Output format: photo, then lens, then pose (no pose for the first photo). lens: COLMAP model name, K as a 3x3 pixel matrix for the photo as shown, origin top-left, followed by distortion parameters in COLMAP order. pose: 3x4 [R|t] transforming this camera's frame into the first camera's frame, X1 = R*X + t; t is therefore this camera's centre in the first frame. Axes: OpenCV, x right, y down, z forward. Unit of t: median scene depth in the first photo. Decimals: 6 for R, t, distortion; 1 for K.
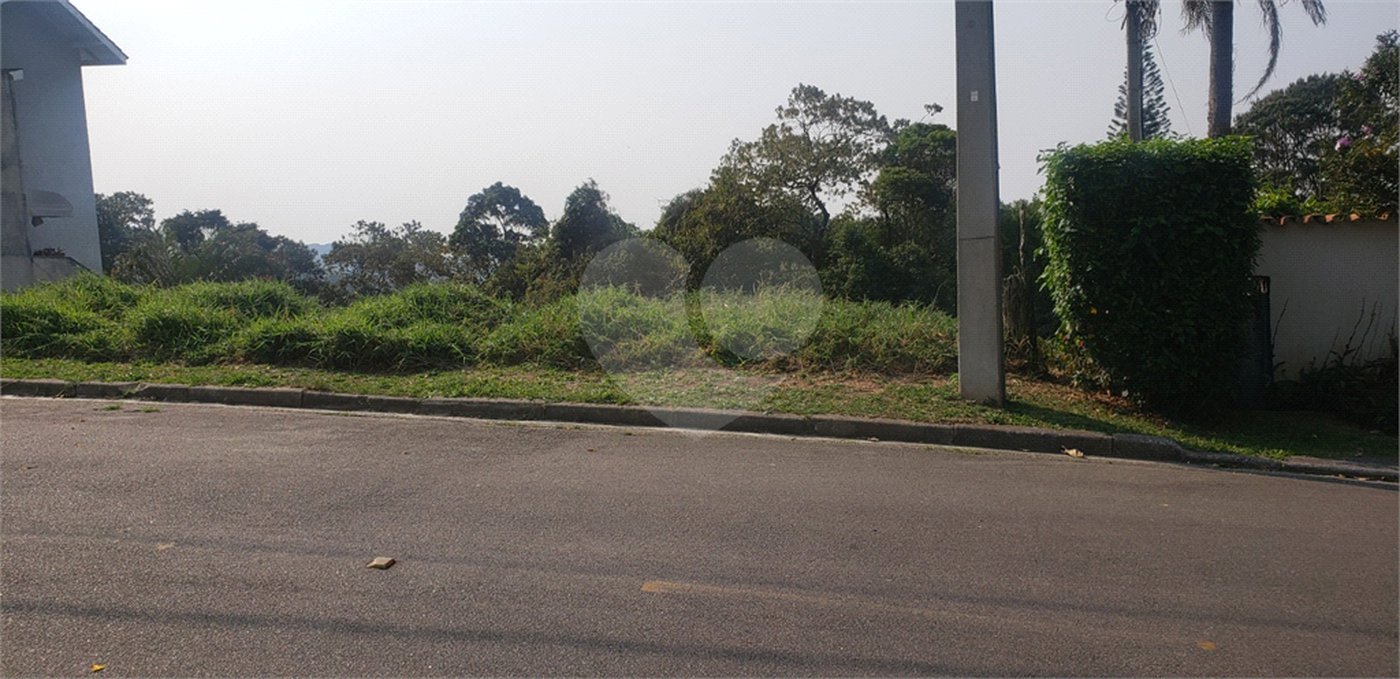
lens RADIAL K [[1119.0, 0, 686.6], [0, 1119.0, 348.2], [0, 0, 1]] dist [0.027399, -0.028297]
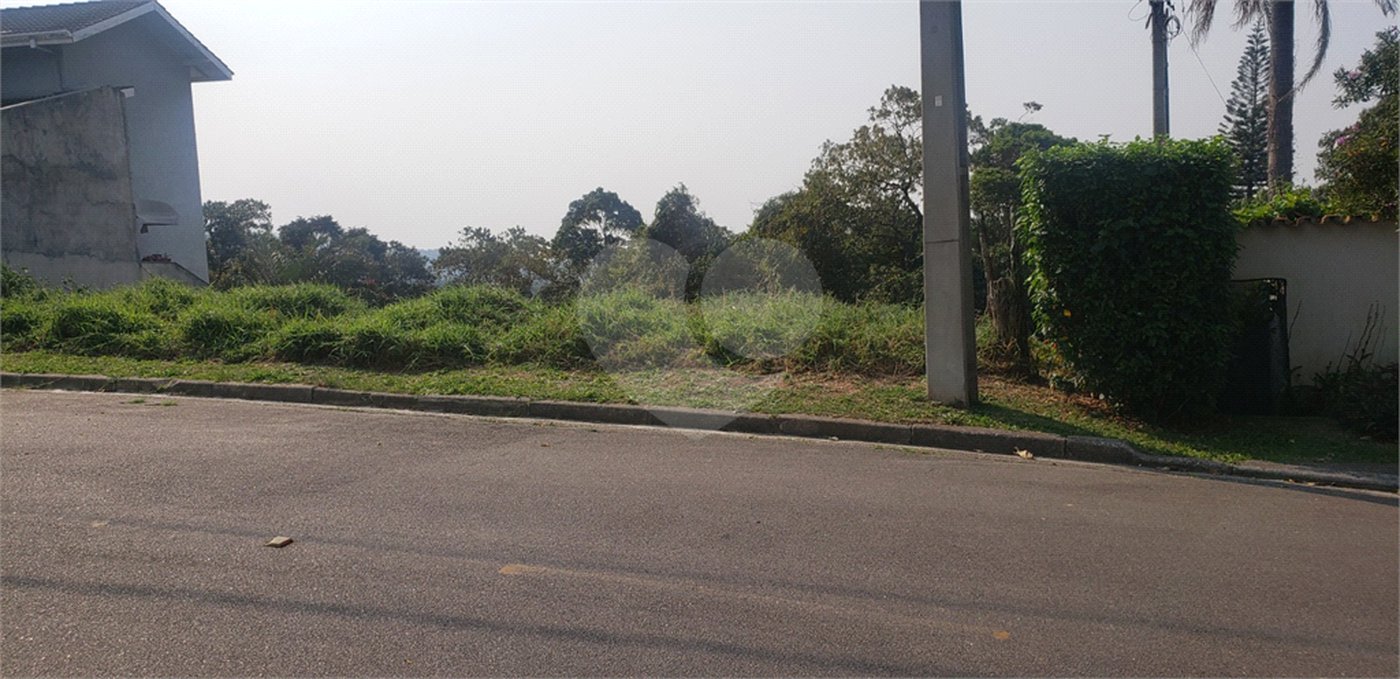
lens RADIAL K [[1119.0, 0, 692.8], [0, 1119.0, 342.7], [0, 0, 1]] dist [0.027399, -0.028297]
pose [[0.995339, 0.004069, -0.096352, 0.097692], [-0.004808, 0.999961, -0.007443, 0.001545], [0.096318, 0.007871, 0.995319, -0.020373]]
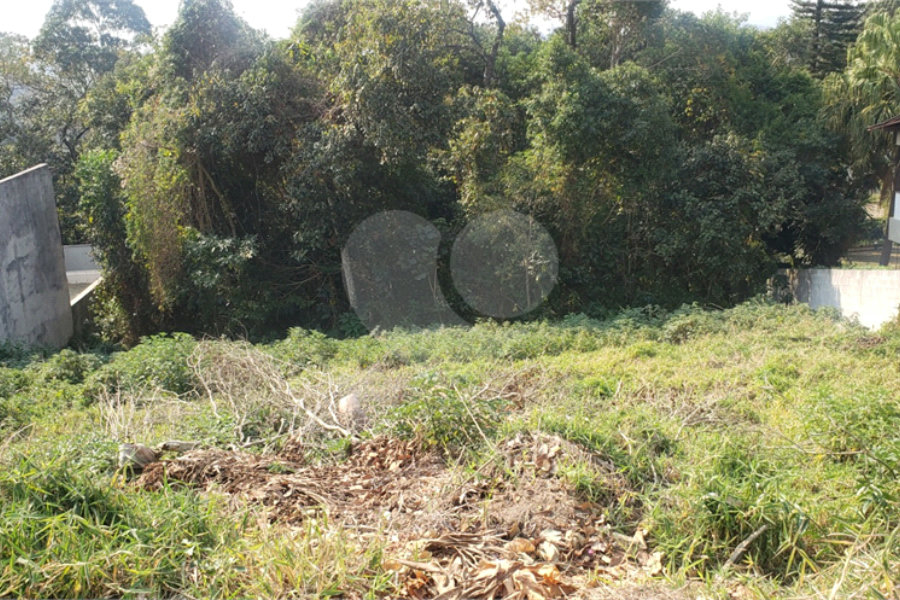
lens RADIAL K [[980.6, 0, 470.2], [0, 980.6, 303.4], [0, 0, 1]] dist [0.025645, 0.000000]
pose [[0.983595, -0.033041, 0.177338, -0.160611], [0.003909, 0.986755, 0.162170, -0.148202], [-0.180347, -0.158816, 0.970697, 1.178013]]
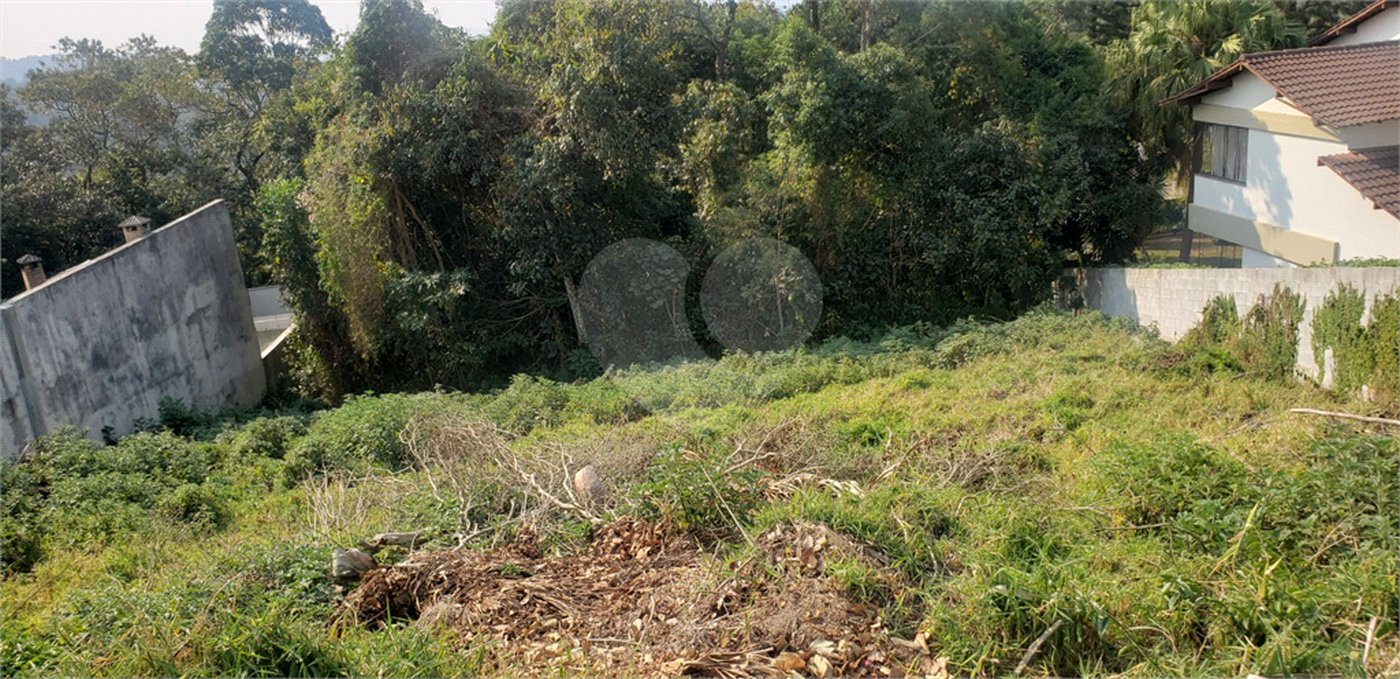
lens RADIAL K [[1119.0, 0, 714.1], [0, 1119.0, 361.4], [0, 0, 1]] dist [0.027399, -0.028297]
pose [[0.980055, -0.098092, 0.172832, -0.159615], [0.063147, 0.978332, 0.197175, -0.172032], [-0.188429, -0.182328, 0.965013, 1.177431]]
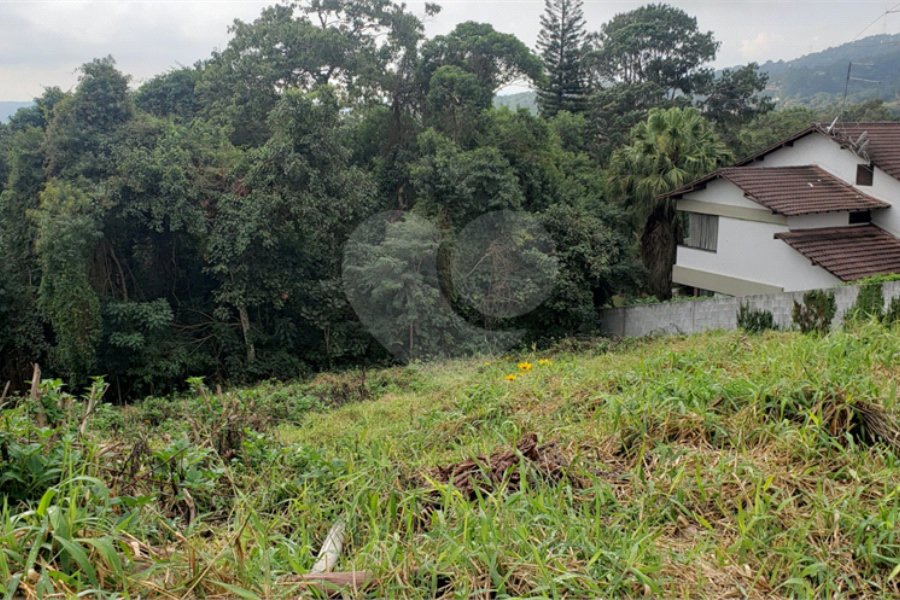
lens RADIAL K [[980.6, 0, 442.8], [0, 980.6, 304.4], [0, 0, 1]] dist [0.025645, 0.000000]
pose [[0.875096, -0.056983, 0.480583, -0.955495], [0.013134, 0.995474, 0.094119, -0.138651], [-0.483772, -0.076051, 0.871884, 0.957431]]
